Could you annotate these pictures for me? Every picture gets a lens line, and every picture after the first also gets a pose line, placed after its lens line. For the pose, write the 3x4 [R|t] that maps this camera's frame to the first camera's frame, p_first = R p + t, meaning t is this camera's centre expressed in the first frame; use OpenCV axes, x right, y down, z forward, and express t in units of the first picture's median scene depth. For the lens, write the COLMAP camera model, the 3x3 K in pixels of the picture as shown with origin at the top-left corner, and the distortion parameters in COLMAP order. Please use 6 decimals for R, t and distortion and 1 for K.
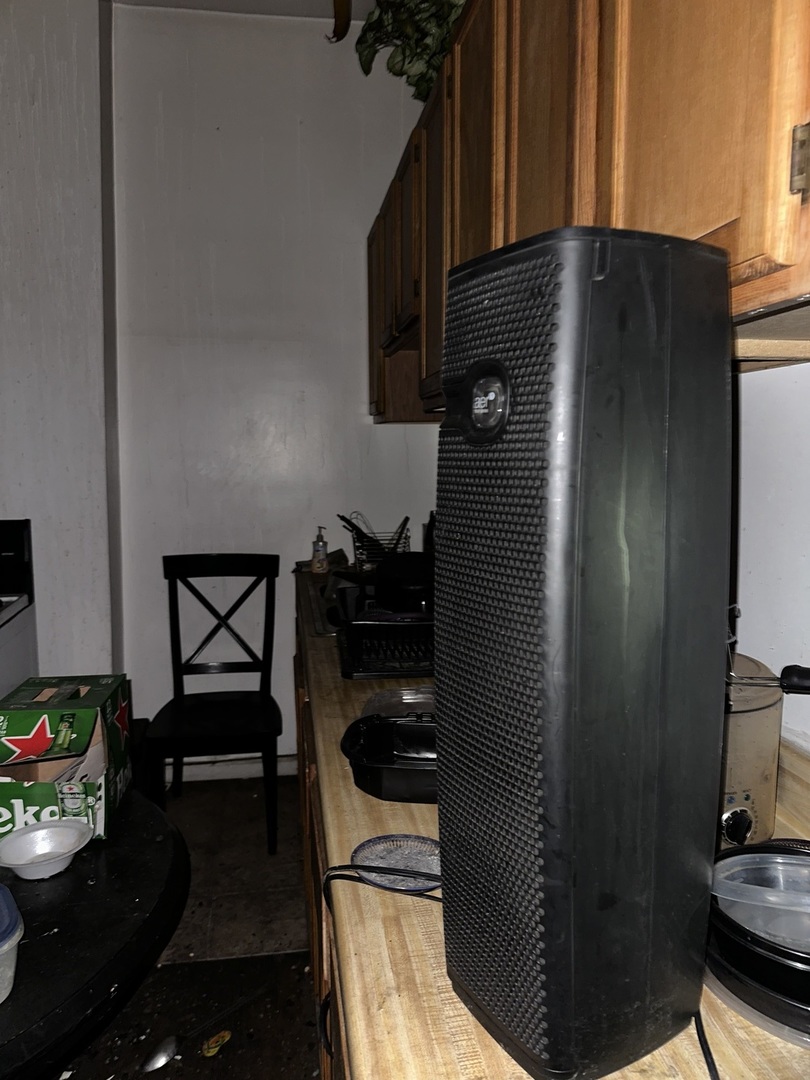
lens RADIAL K [[760.3, 0, 405.3], [0, 760.3, 532.2], [0, 0, 1]] dist [0.050650, -0.064852]
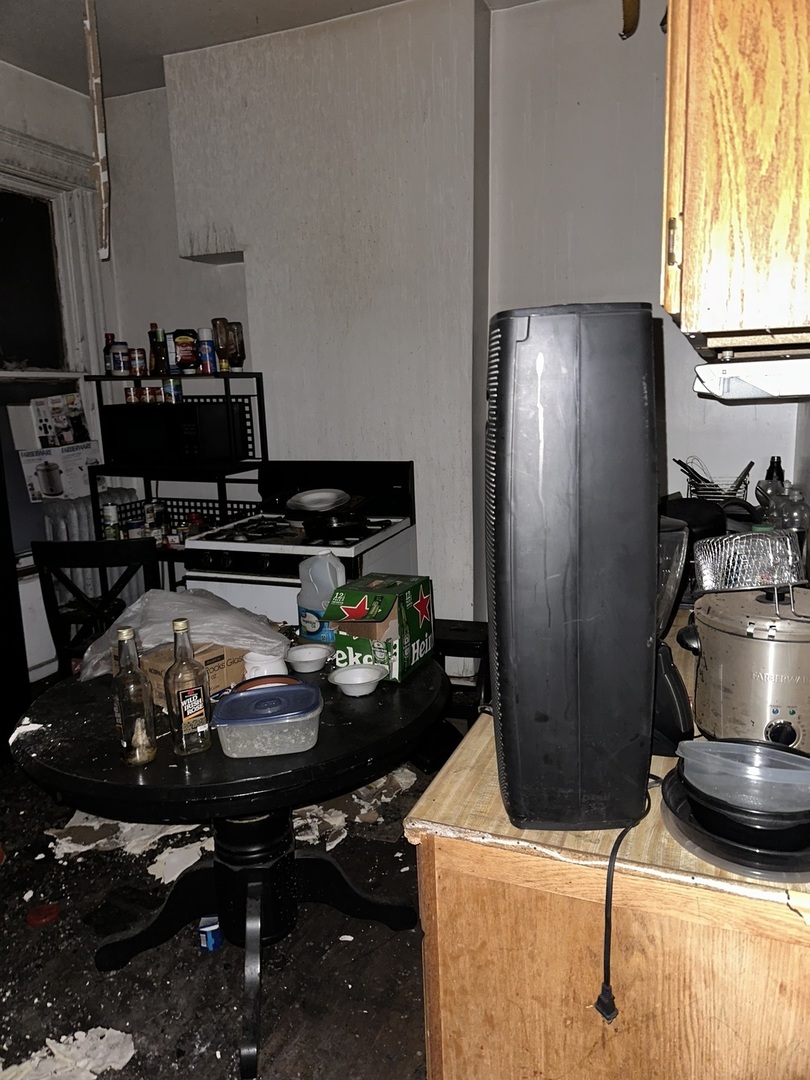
lens RADIAL K [[760.3, 0, 421.6], [0, 760.3, 533.1], [0, 0, 1]] dist [0.050650, -0.064852]
pose [[0.858871, 0.065967, -0.507926, 0.380212], [-0.022792, 0.995611, 0.090765, -0.022595], [0.511685, -0.066378, 0.856605, -0.223131]]
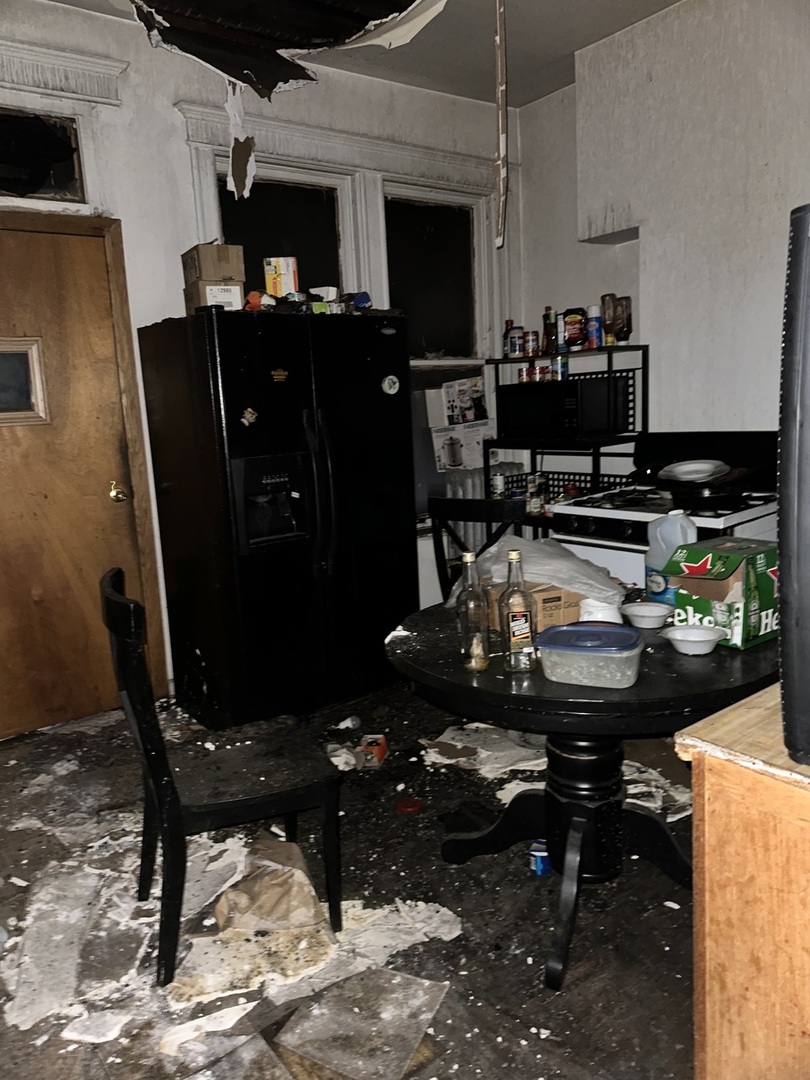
lens RADIAL K [[760.3, 0, 388.8], [0, 760.3, 522.6], [0, 0, 1]] dist [0.050650, -0.064852]
pose [[0.453421, 0.107540, -0.884785, 0.534210], [-0.036807, 0.994107, 0.101965, 0.053289], [0.890536, -0.013667, 0.454707, -0.204642]]
